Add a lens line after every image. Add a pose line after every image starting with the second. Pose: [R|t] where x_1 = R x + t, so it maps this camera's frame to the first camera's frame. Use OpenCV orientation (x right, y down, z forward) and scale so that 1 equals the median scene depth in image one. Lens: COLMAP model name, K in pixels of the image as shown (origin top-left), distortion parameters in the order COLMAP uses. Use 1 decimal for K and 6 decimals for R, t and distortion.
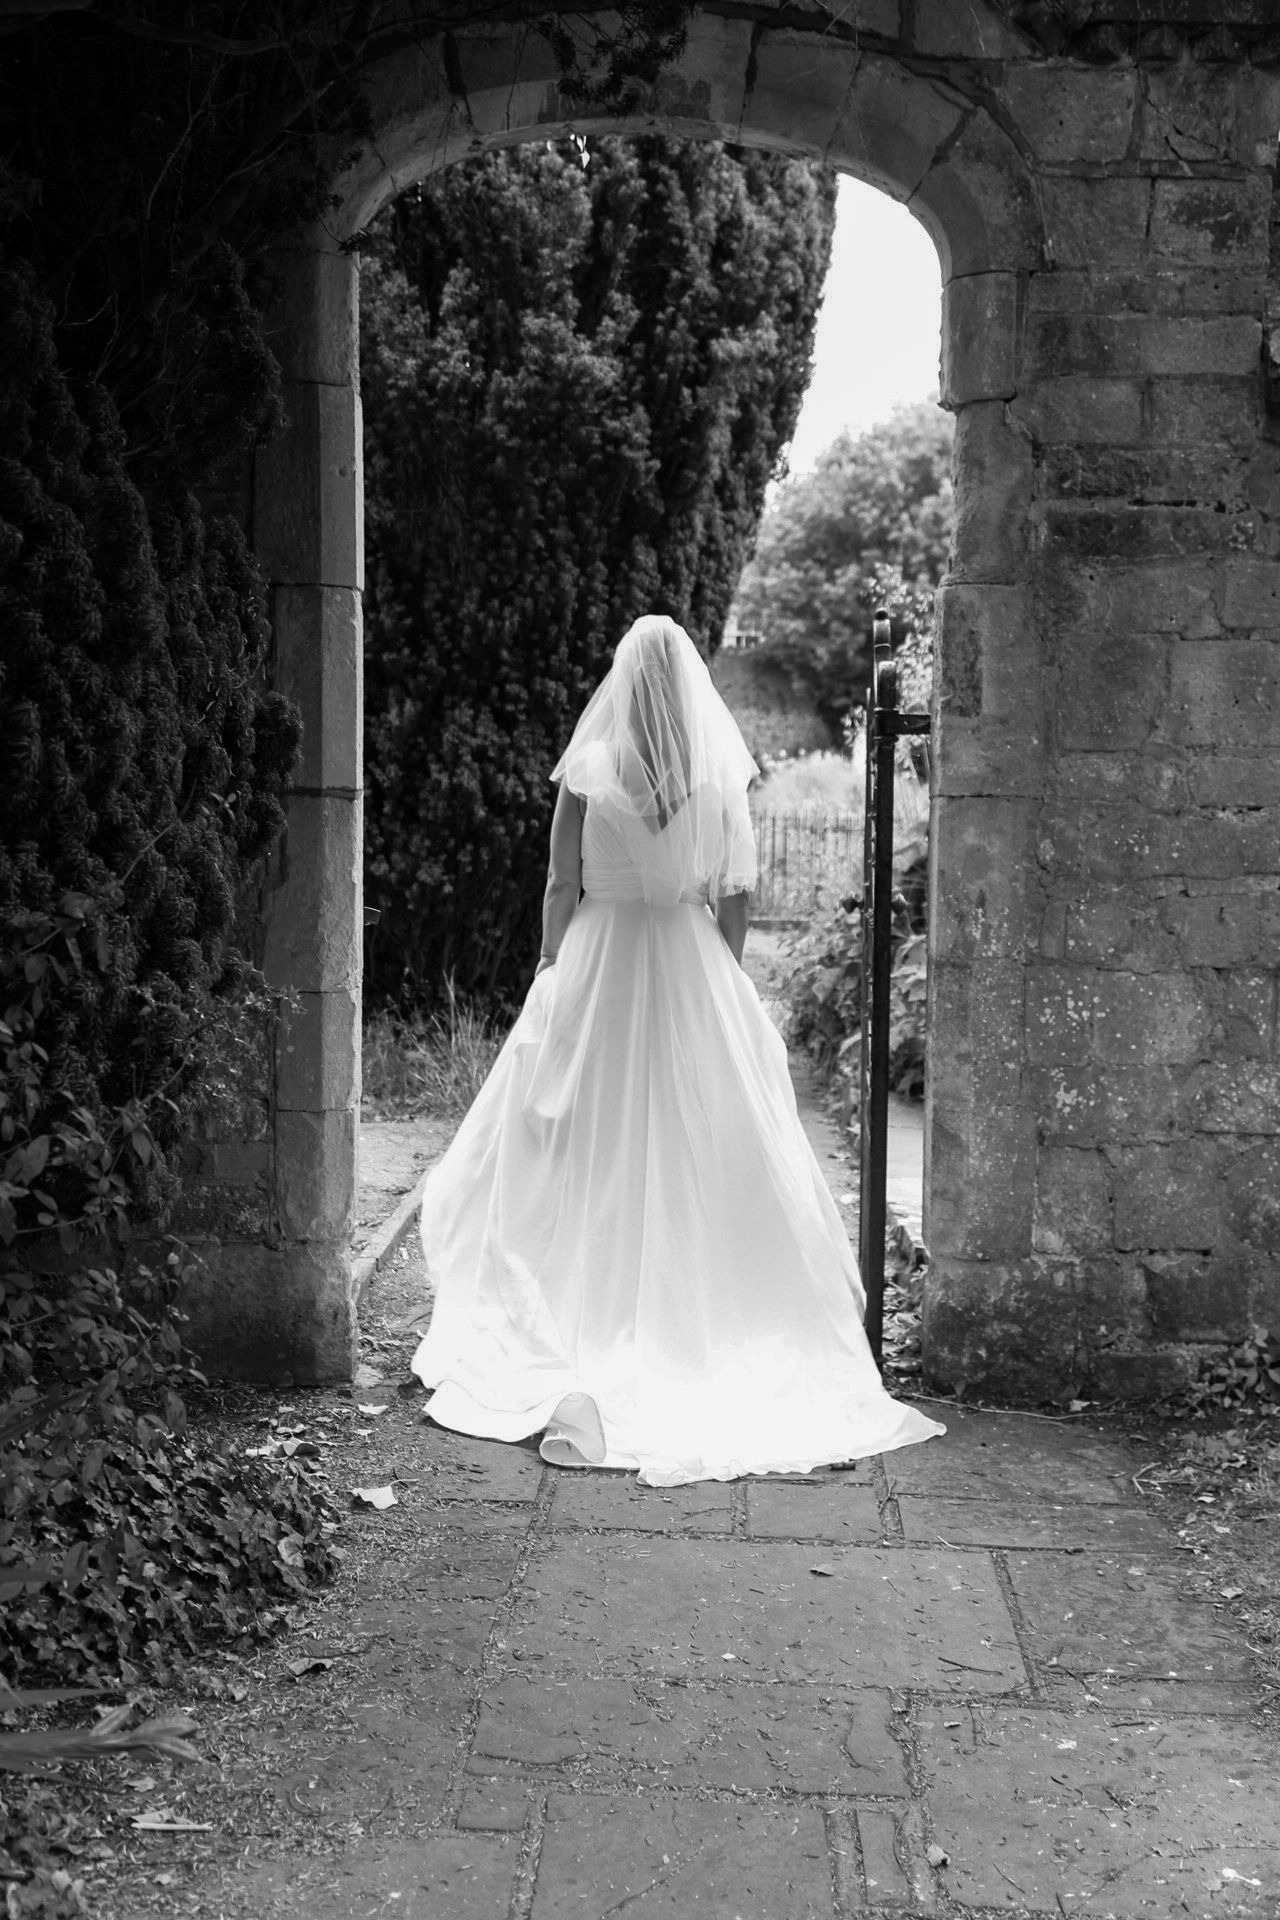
lens RADIAL K [[2465.7, 0, 640.0], [0, 2465.7, 960.0], [0, 0, 1]] dist [0.130548, 0.047973]
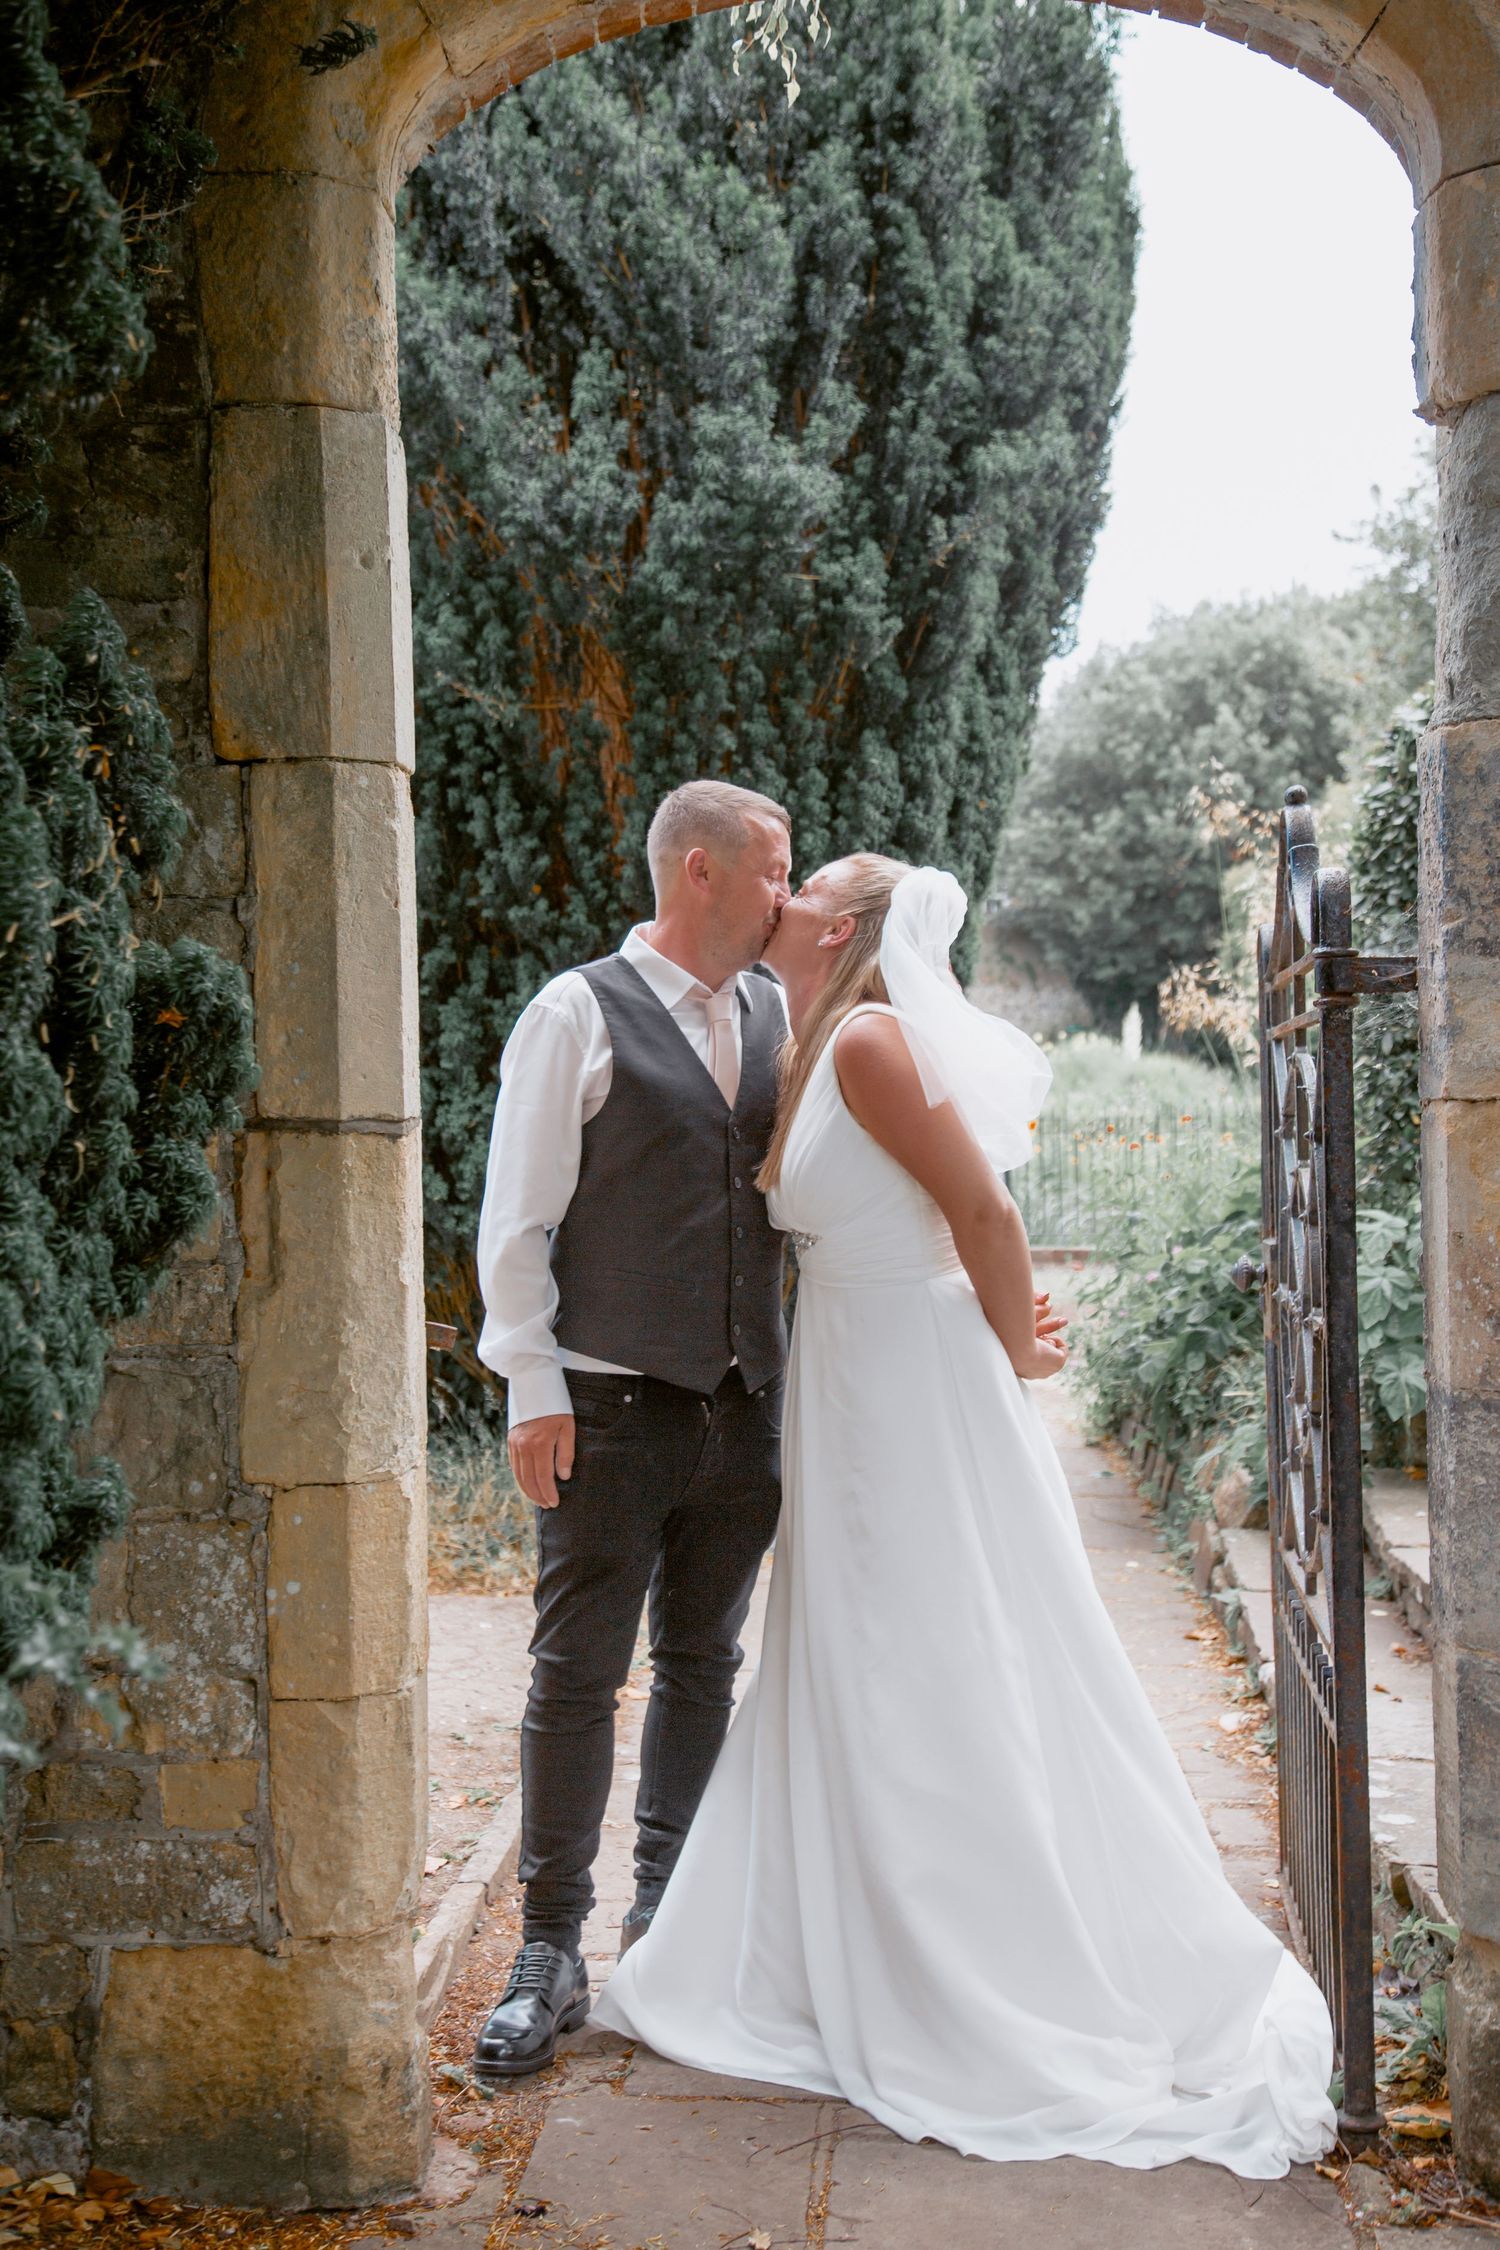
lens RADIAL K [[2682.3, 0, 747.4], [0, 2682.3, 1038.3], [0, 0, 1]] dist [0.069024, 0.083289]
pose [[0.998724, -0.029716, -0.040835, -0.007539], [0.026108, 0.995935, -0.086209, -0.022023], [0.043231, 0.085032, 0.995440, 0.266724]]
